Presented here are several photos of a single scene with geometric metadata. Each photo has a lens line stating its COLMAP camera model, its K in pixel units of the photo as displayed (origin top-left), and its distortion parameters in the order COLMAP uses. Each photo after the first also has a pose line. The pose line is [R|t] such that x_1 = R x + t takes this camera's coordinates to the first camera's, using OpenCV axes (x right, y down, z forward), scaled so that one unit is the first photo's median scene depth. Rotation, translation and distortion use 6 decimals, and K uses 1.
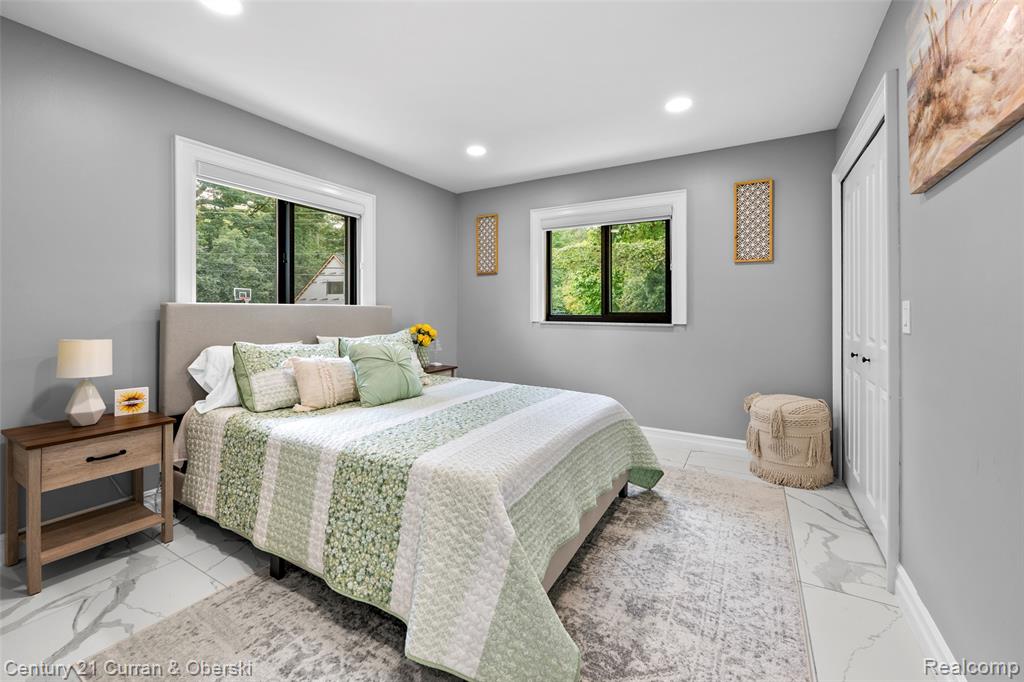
lens RADIAL K [[410.7, 0, 507.6], [0, 410.7, 311.1], [0, 0, 1]] dist [-0.001939, -0.000283]
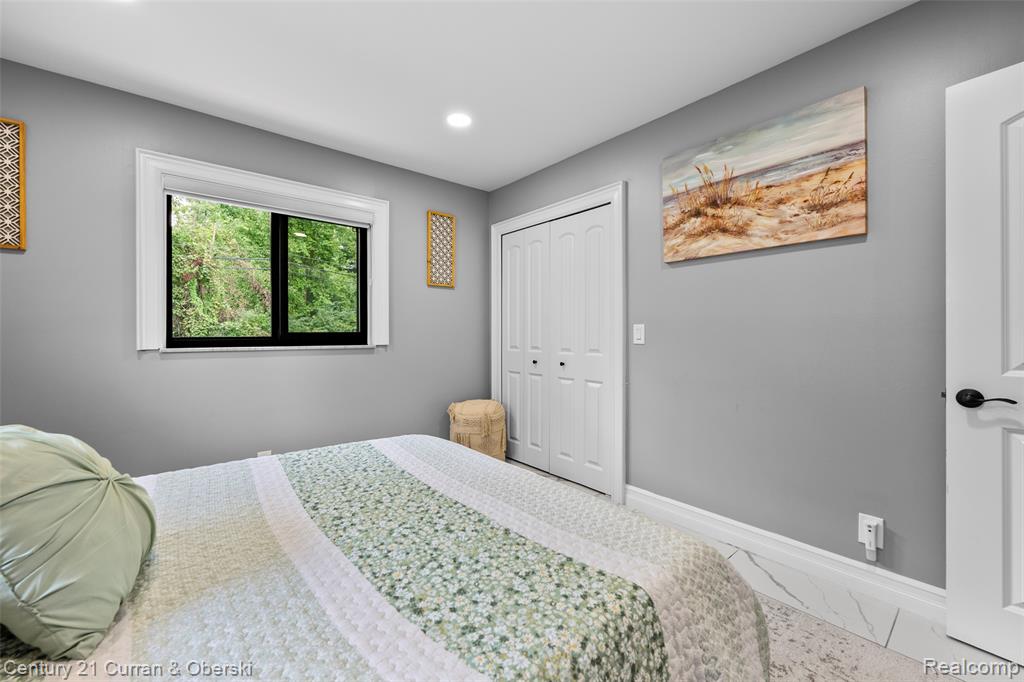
lens RADIAL K [[410.7, 0, 509.9], [0, 410.7, 335.9], [0, 0, 1]] dist [-0.001939, -0.000283]
pose [[0.339726, -0.011212, 0.940458, -0.344489], [0.000668, 0.999932, 0.011679, 0.000830], [-0.940524, -0.003339, 0.339710, 0.409517]]
